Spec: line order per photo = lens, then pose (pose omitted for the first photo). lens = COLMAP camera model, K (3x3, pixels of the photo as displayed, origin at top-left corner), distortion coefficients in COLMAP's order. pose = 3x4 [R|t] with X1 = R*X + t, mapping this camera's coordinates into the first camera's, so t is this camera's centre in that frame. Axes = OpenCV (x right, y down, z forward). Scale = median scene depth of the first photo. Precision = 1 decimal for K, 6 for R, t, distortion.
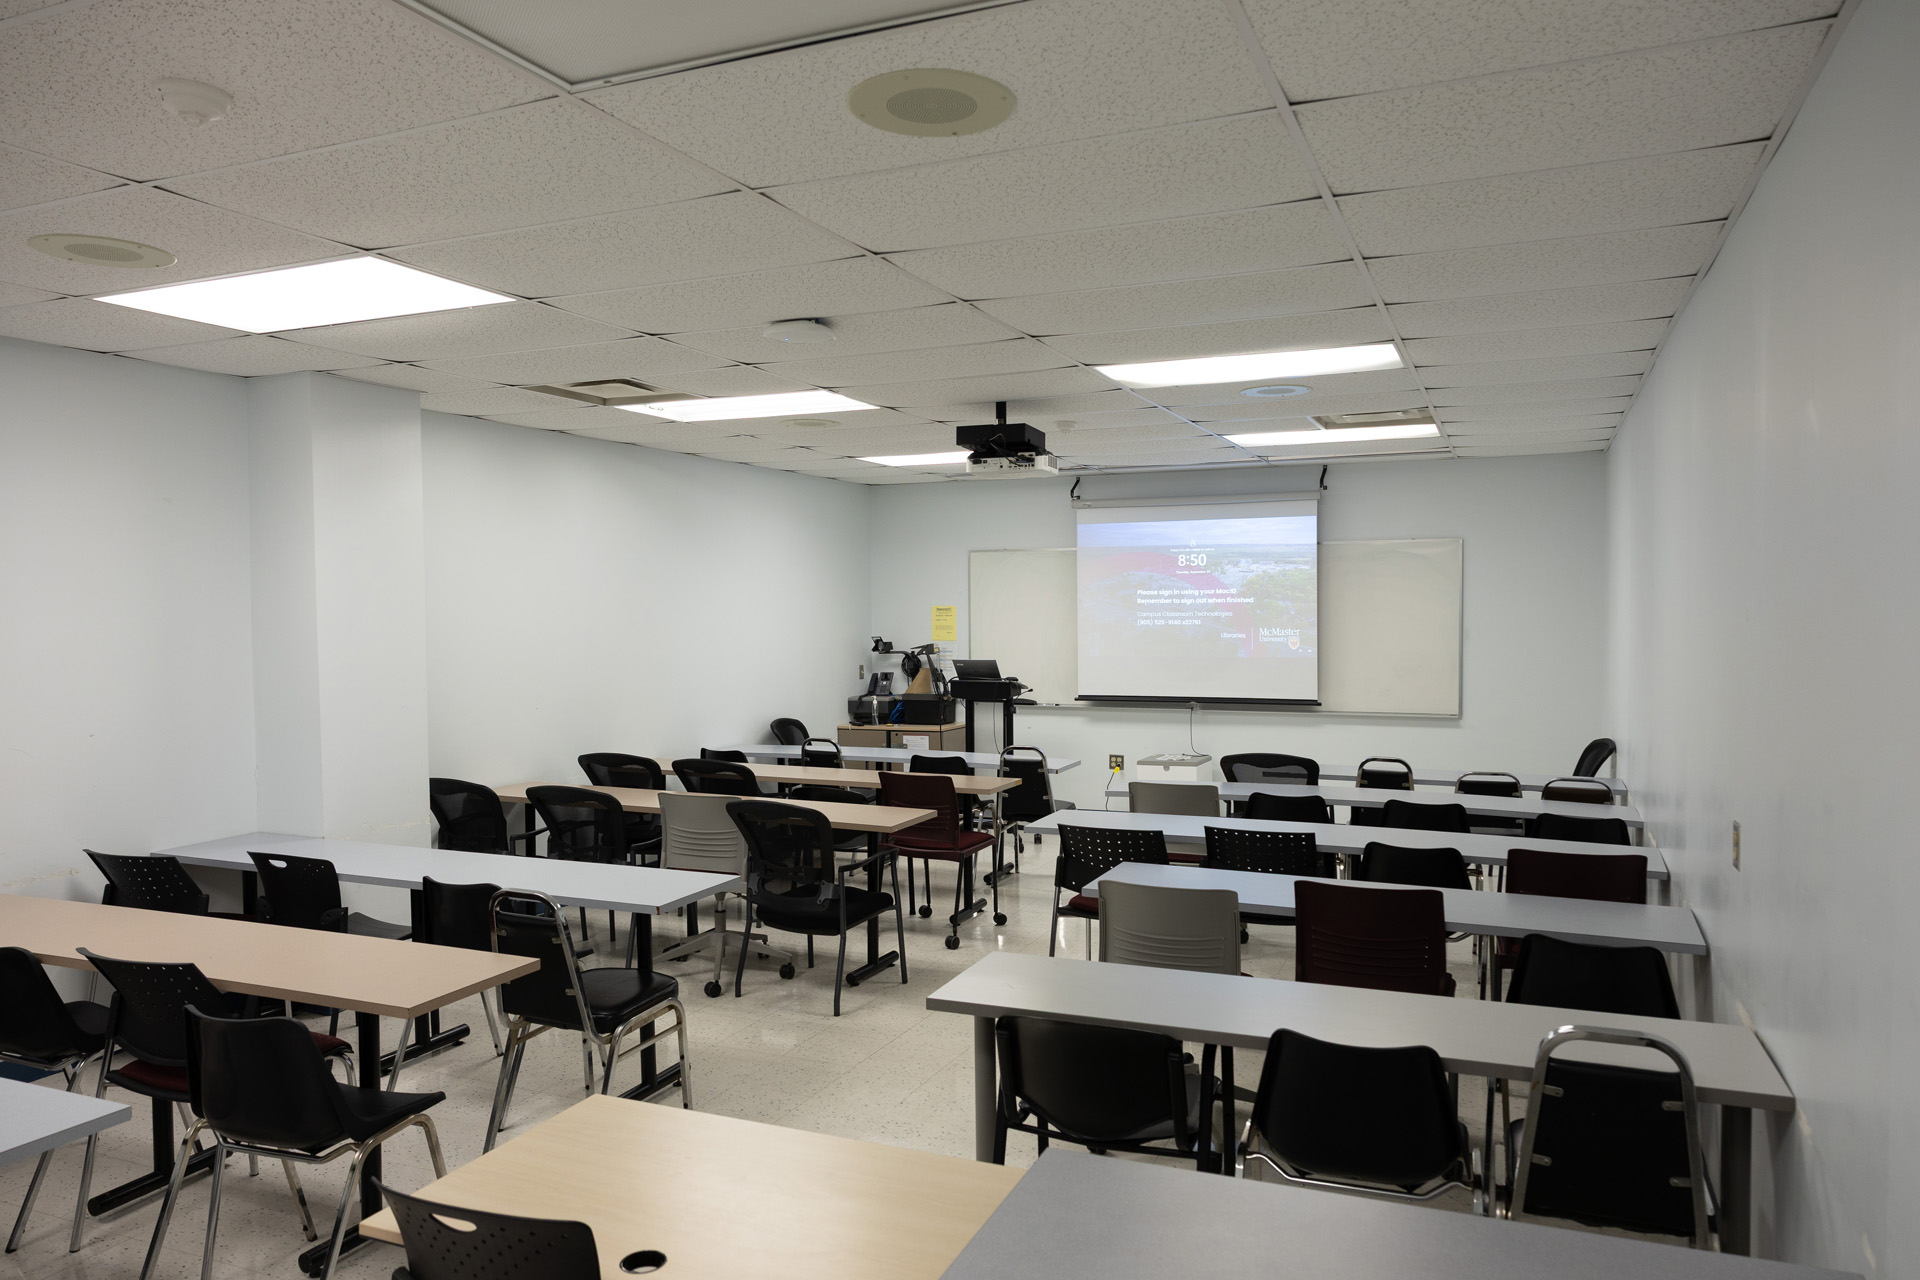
lens RADIAL K [[1276.6, 0, 975.3], [0, 1276.6, 643.6], [0, 0, 1]] dist [0.001865, 0.005048]
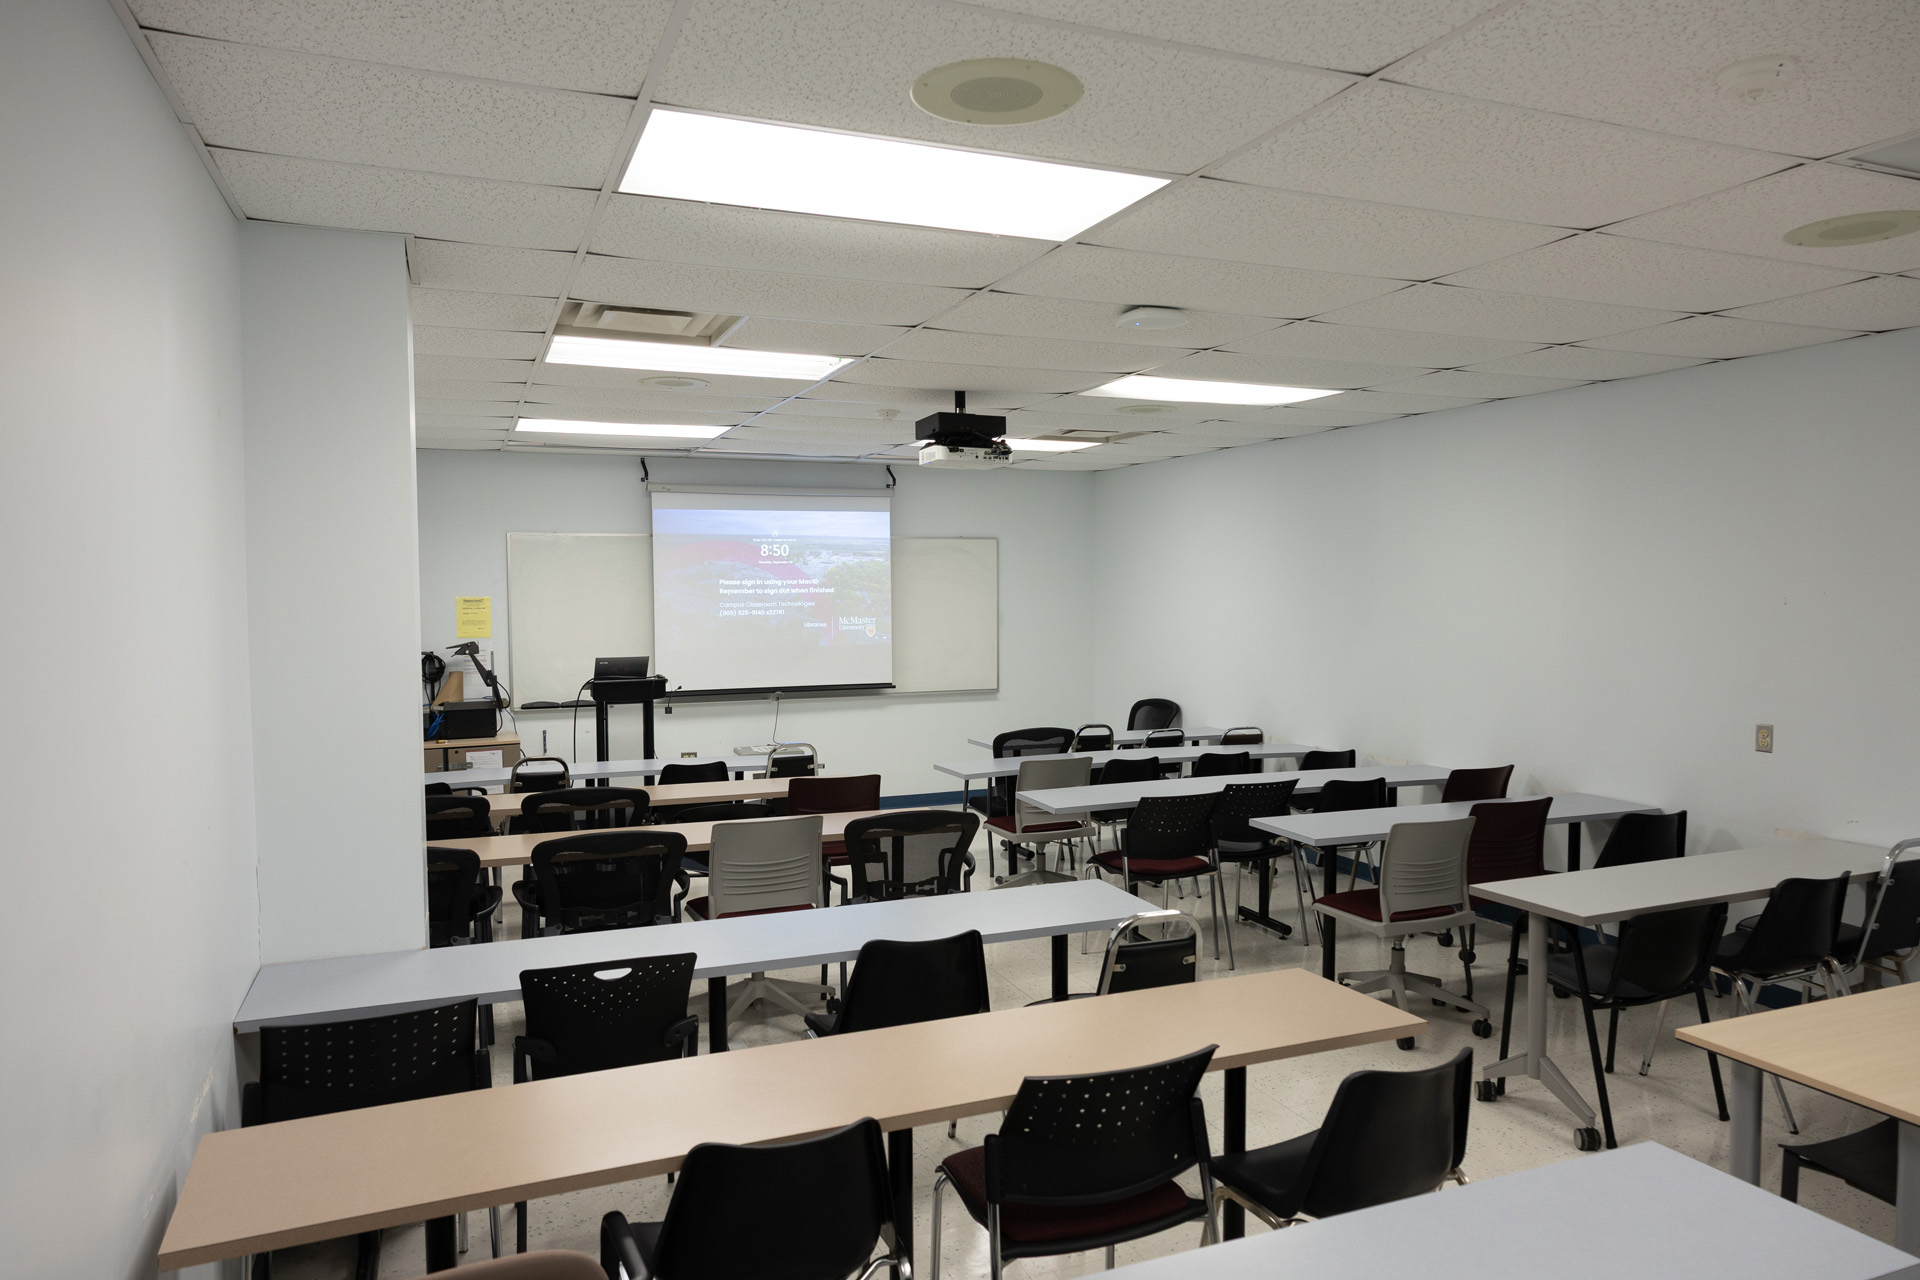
lens RADIAL K [[1276.6, 0, 975.3], [0, 1276.6, 643.6], [0, 0, 1]] dist [0.001865, 0.005048]
pose [[0.695194, -0.028818, 0.718244, -0.451033], [0.023871, 0.999570, 0.017001, -0.005650], [-0.718425, 0.005326, 0.695584, 0.194806]]
